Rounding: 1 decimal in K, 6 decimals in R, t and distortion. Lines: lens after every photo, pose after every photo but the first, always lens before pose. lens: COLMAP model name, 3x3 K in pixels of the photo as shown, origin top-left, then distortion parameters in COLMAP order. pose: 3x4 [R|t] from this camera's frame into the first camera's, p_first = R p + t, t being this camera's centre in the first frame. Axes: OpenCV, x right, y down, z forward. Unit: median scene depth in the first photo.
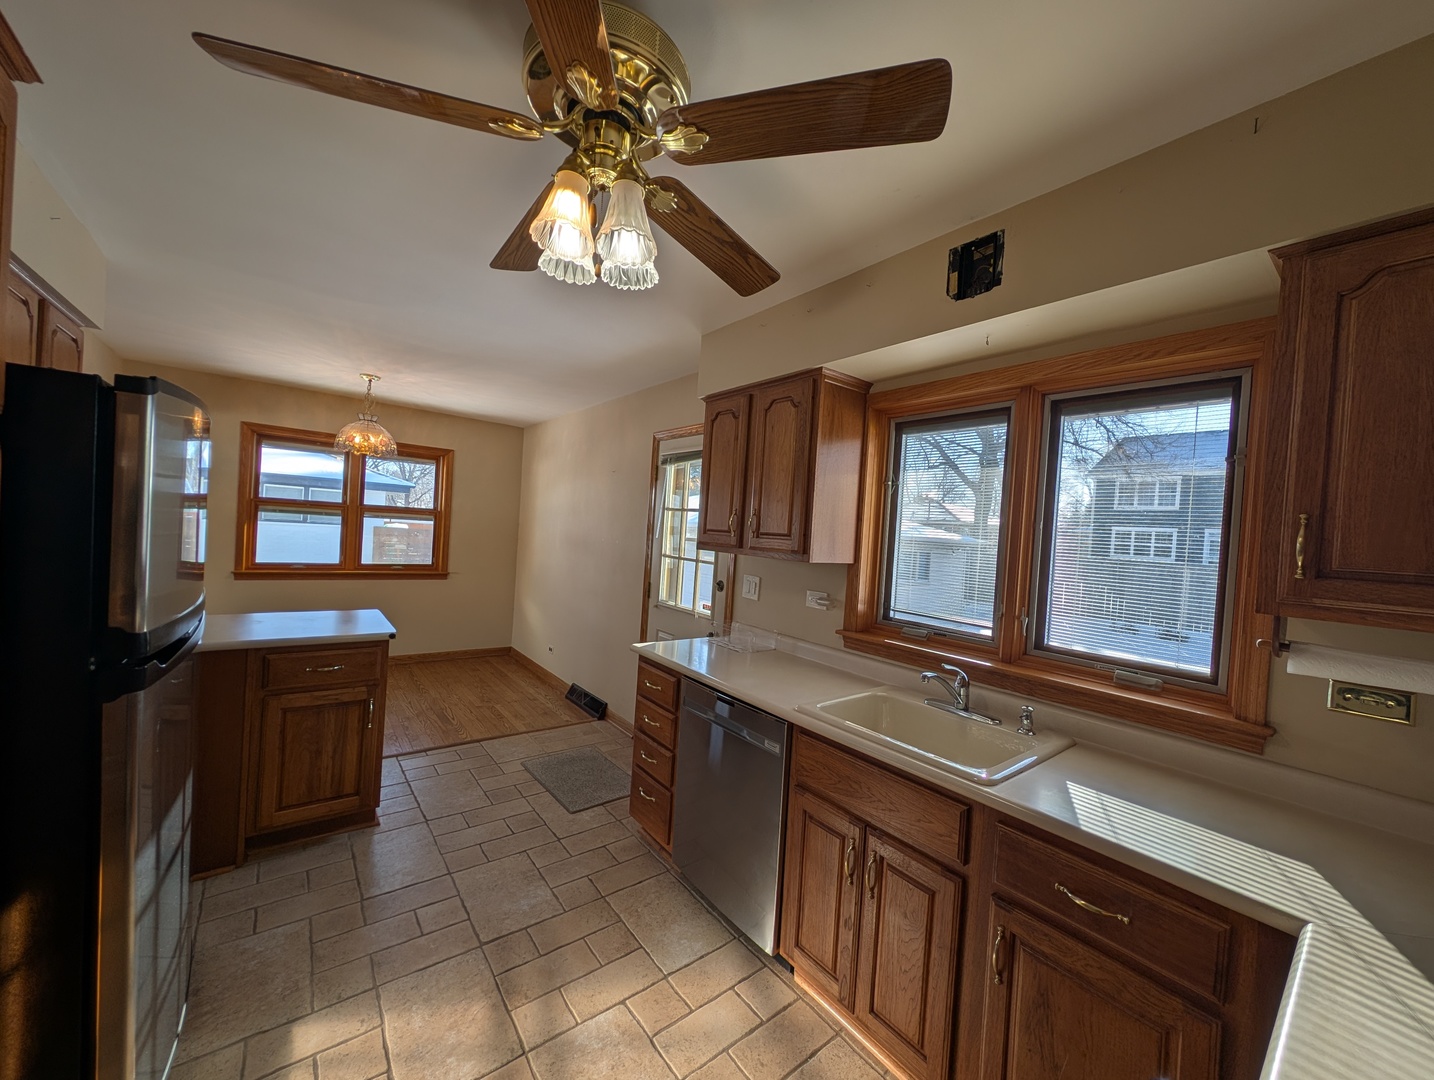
lens RADIAL K [[539.1, 0, 717.0], [0, 539.1, 540.0], [0, 0, 1]] dist [0.000608, -0.000072]
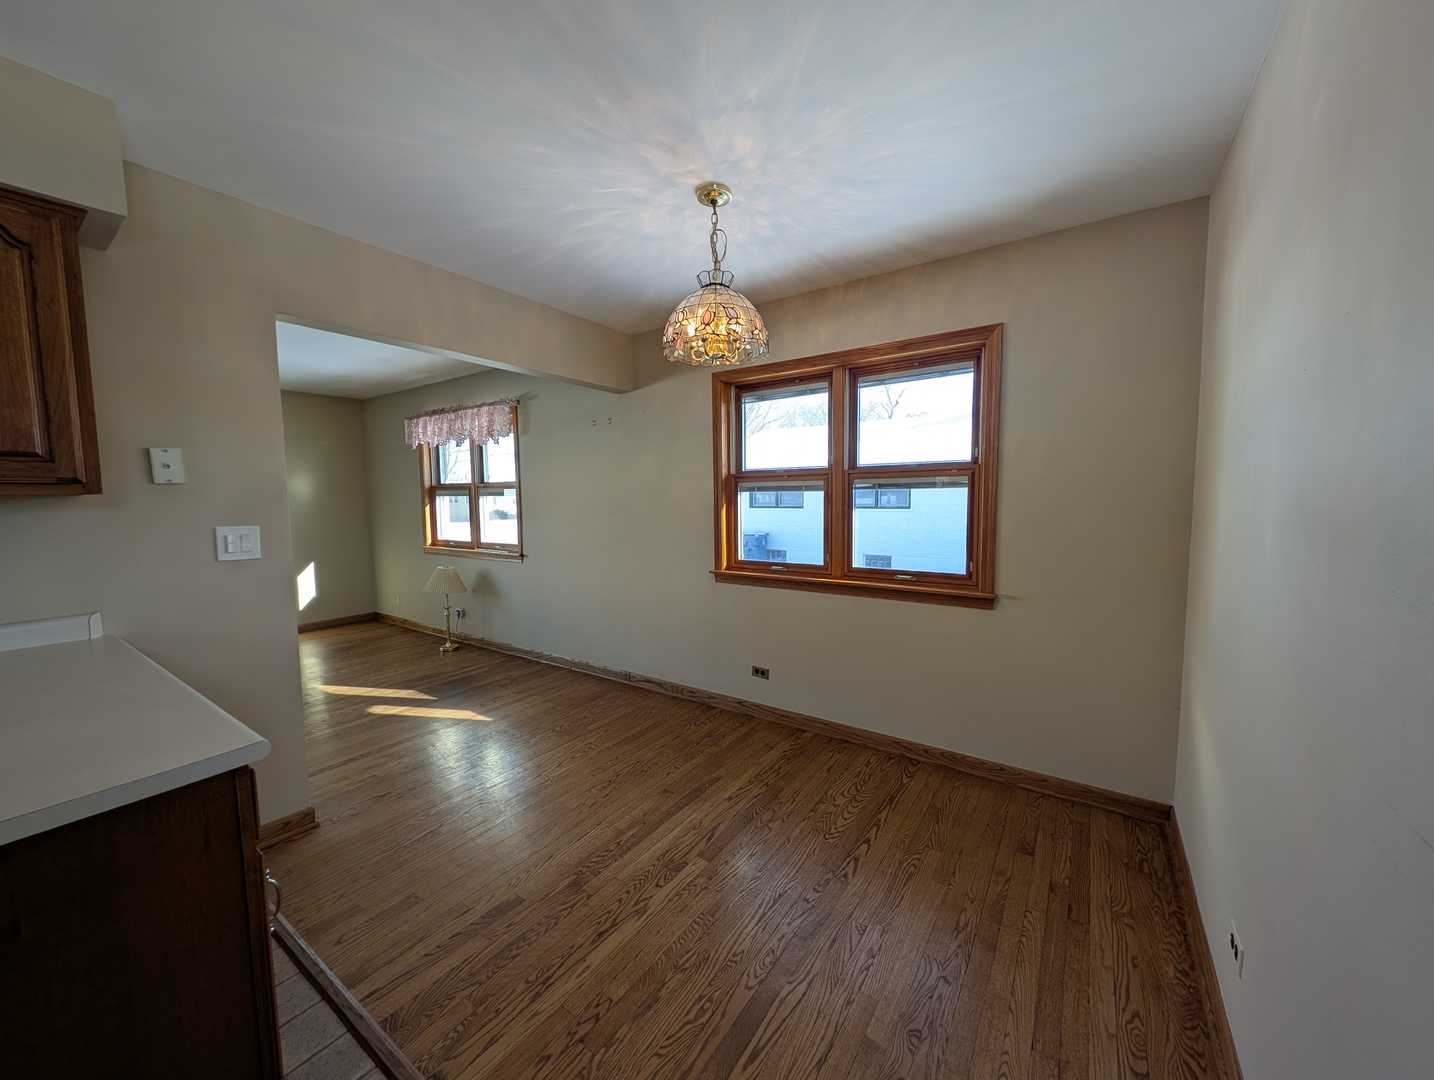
lens RADIAL K [[539.1, 0, 717.0], [0, 539.1, 540.0], [0, 0, 1]] dist [0.000608, -0.000072]
pose [[0.291839, 0.007955, -0.956434, -0.130854], [0.018480, 0.999732, 0.013954, 0.001814], [0.956289, -0.021747, 0.291614, 0.657455]]
